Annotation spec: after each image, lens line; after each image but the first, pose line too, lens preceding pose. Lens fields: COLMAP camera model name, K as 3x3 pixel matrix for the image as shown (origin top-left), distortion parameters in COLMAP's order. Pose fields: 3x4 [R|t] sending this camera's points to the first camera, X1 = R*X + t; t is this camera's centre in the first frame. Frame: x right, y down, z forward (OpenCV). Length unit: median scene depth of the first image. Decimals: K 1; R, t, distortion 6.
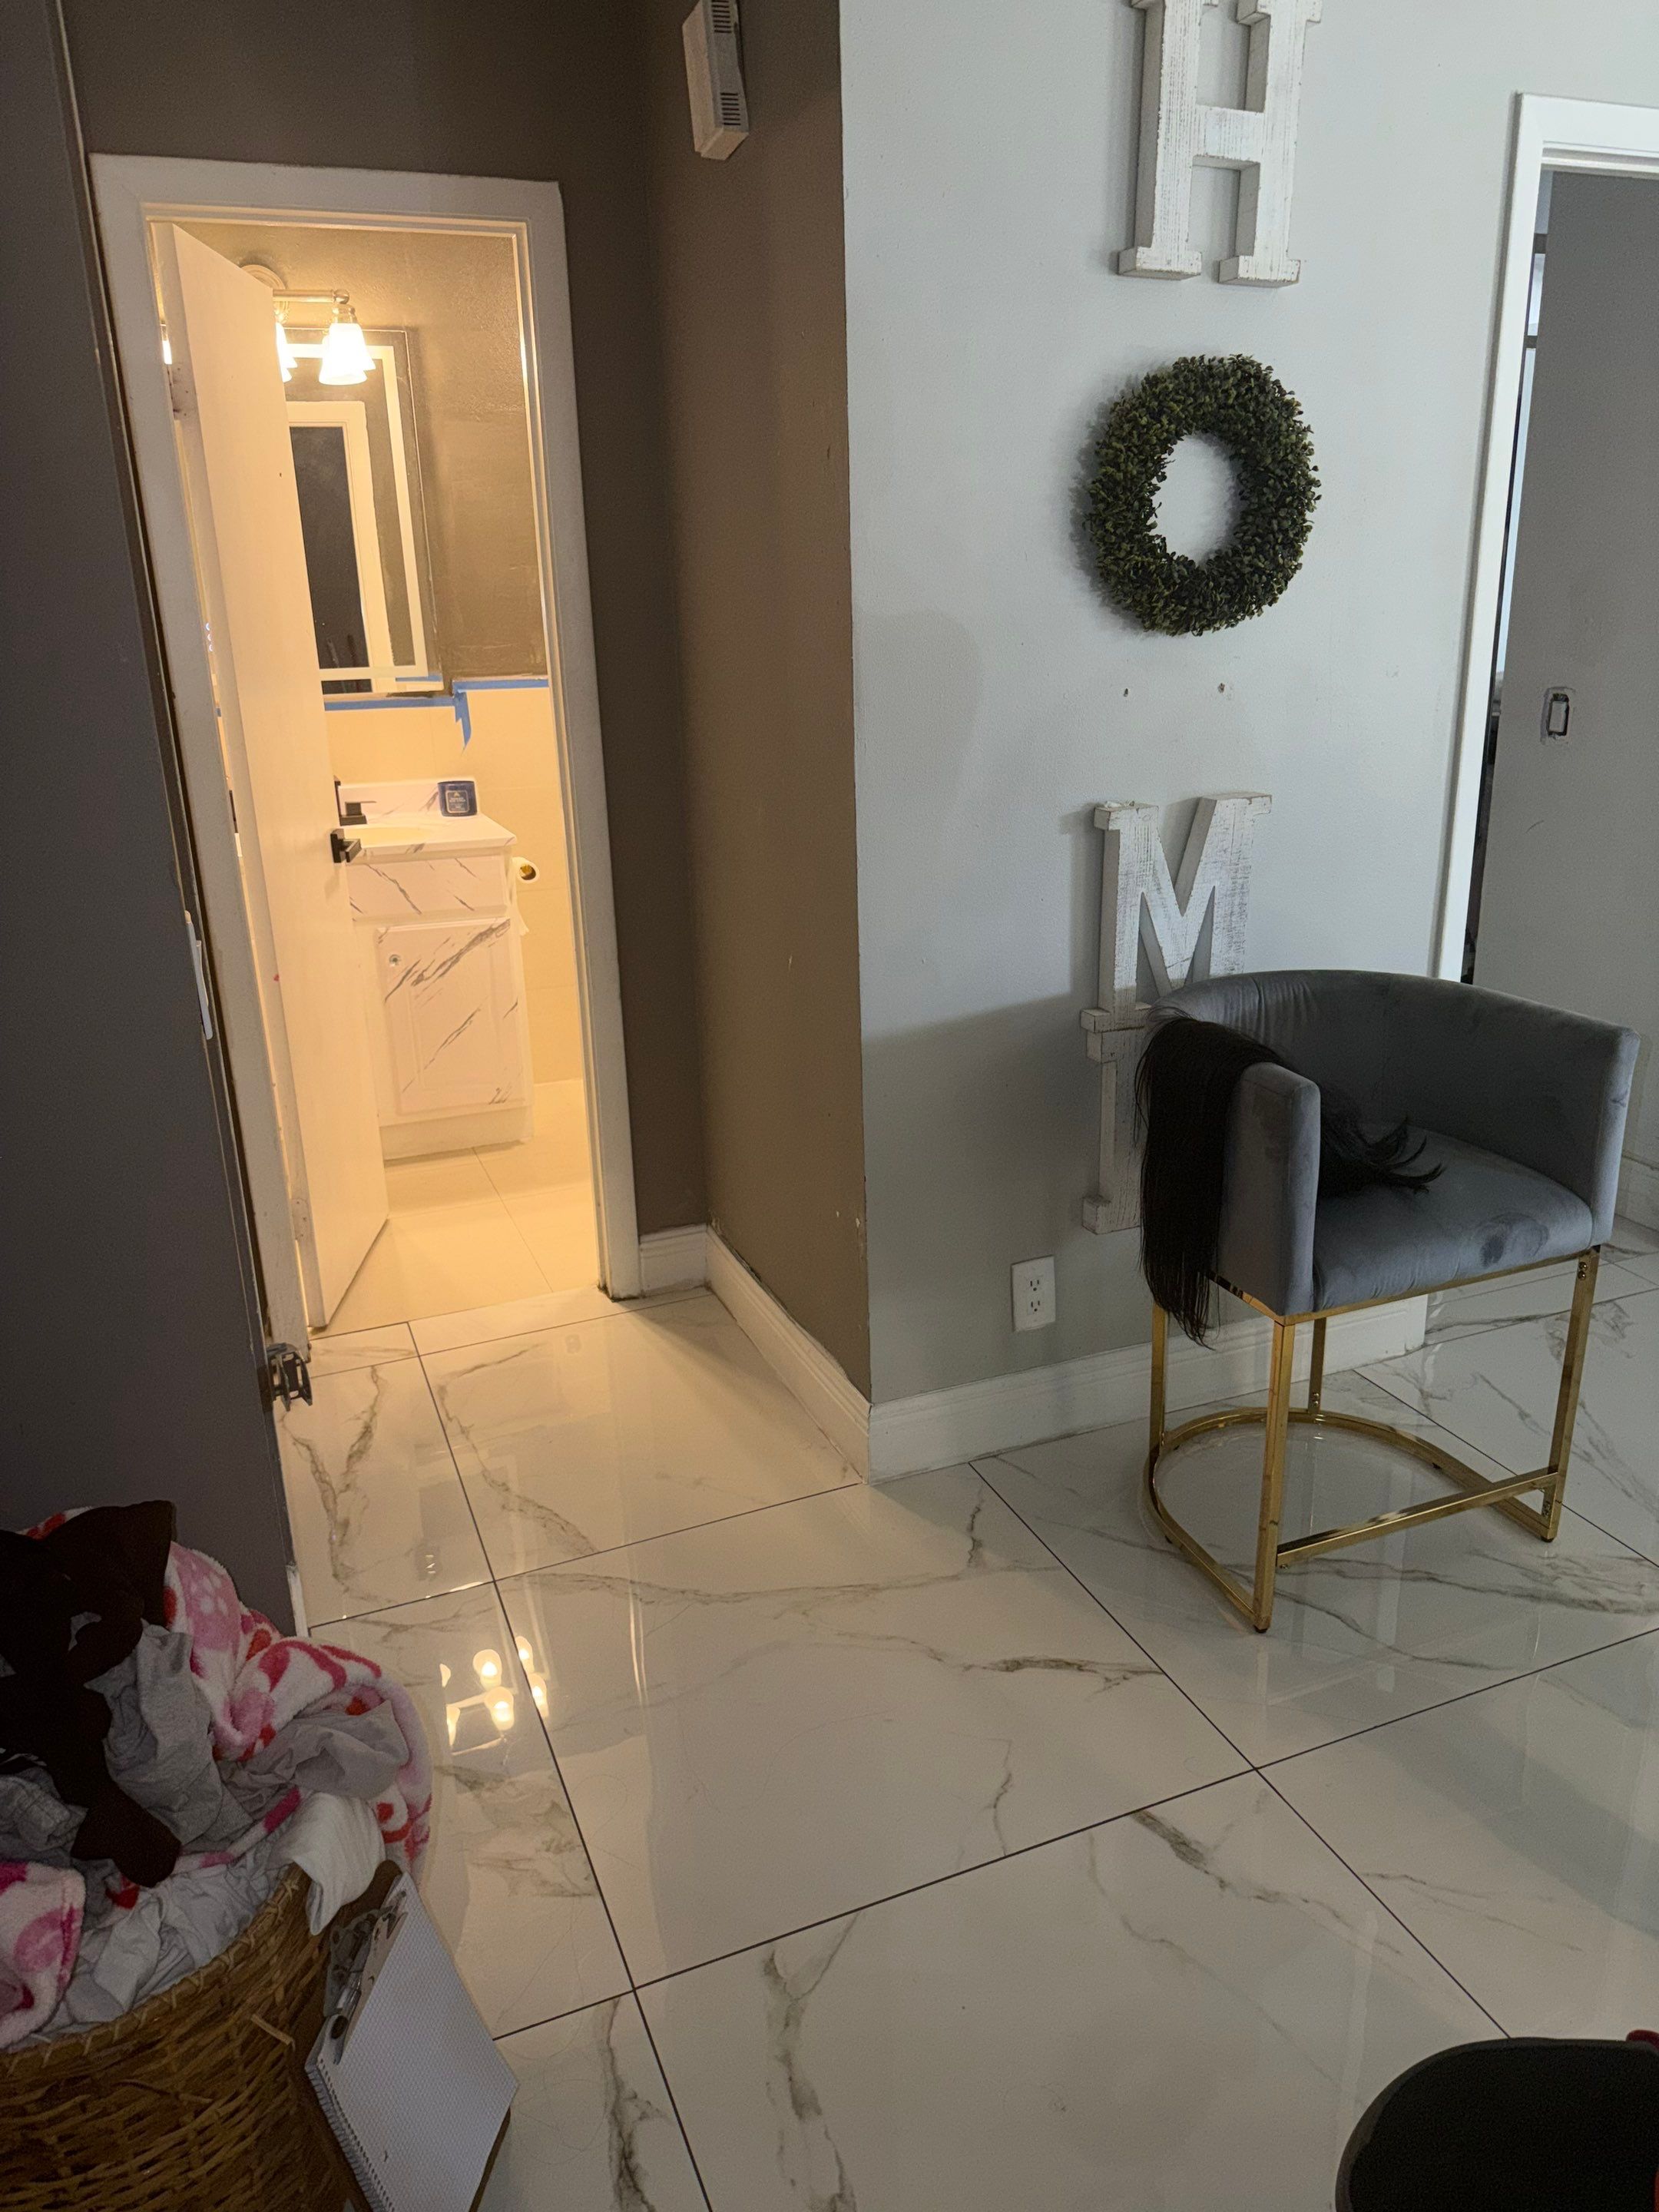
lens RADIAL K [[1566.6, 0, 832.7], [0, 1566.6, 1112.0], [0, 0, 1]] dist [0.065627, -0.098855]
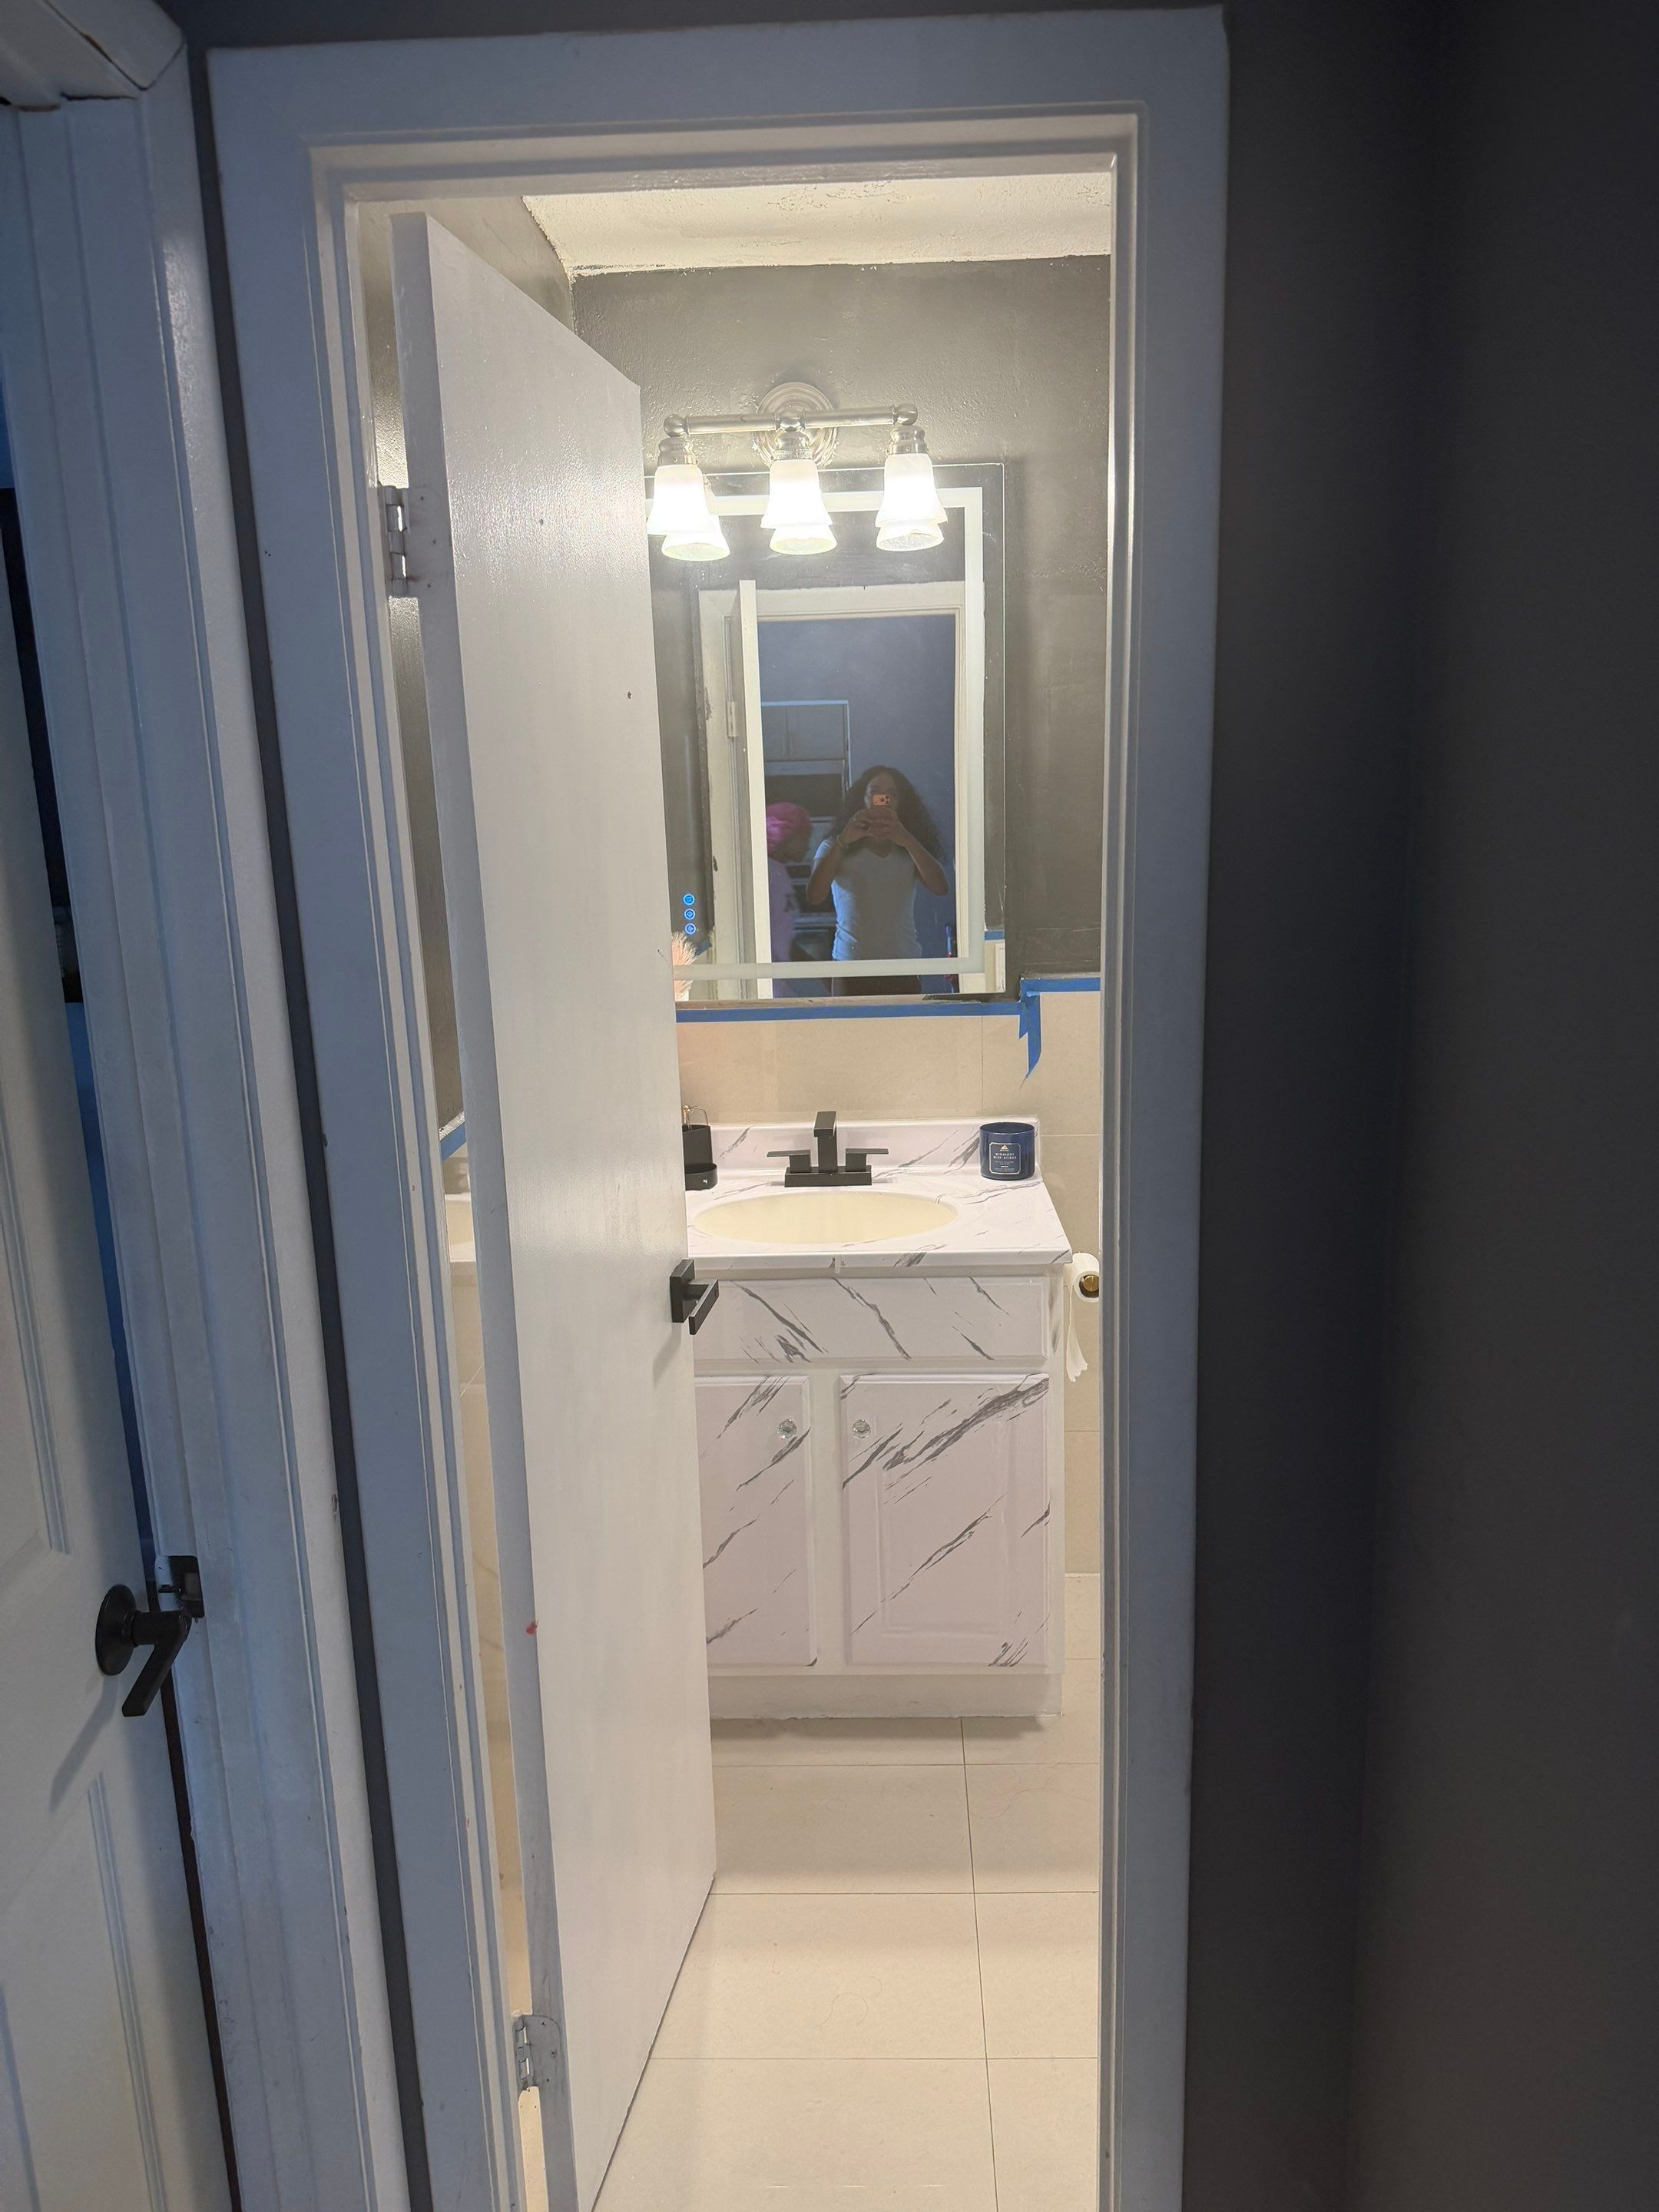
lens RADIAL K [[1566.6, 0, 848.2], [0, 1566.6, 1111.4], [0, 0, 1]] dist [0.065627, -0.098855]
pose [[0.918280, 0.084953, -0.386711, -0.081875], [-0.125799, 0.988701, -0.081520, -0.265256], [0.375416, 0.123506, 0.918591, 0.640873]]
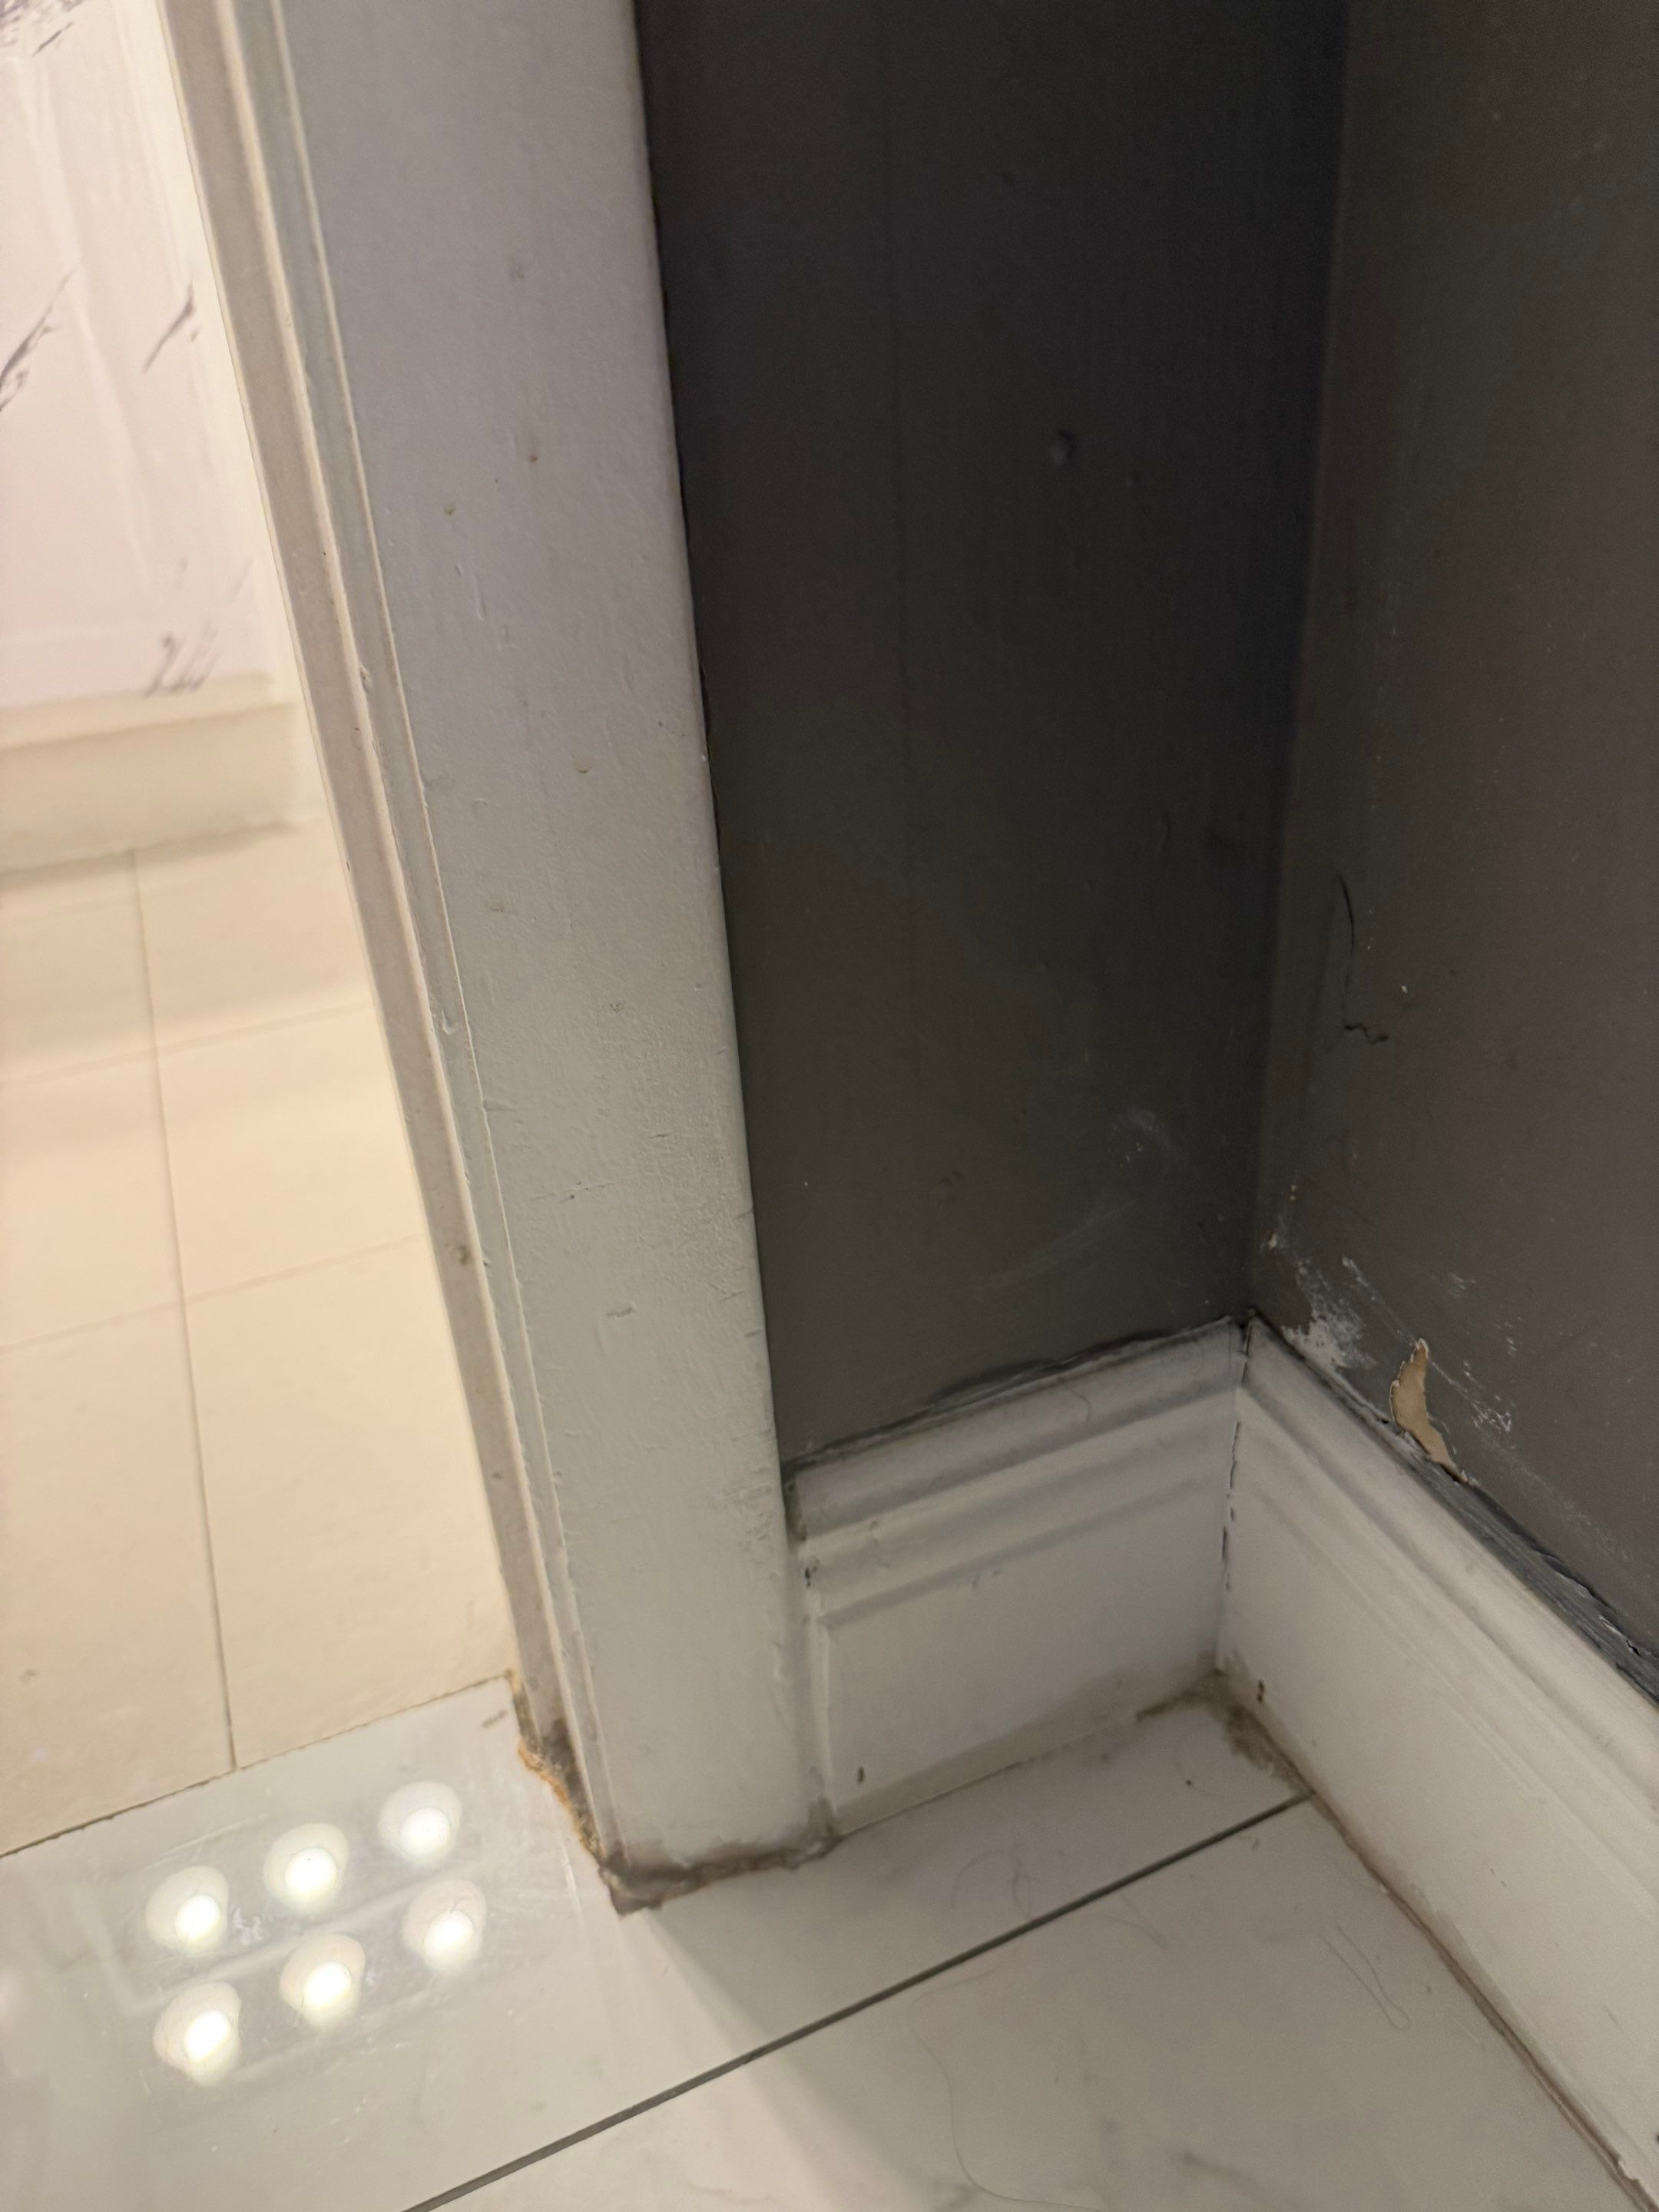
lens RADIAL K [[1566.6, 0, 840.3], [0, 1566.6, 1107.4], [0, 0, 1]] dist [0.065627, -0.098855]
pose [[0.999357, -0.034334, 0.010303, -0.156320], [0.031768, 0.981435, 0.189146, 0.031766], [-0.016606, -0.188697, 0.981895, 1.145492]]
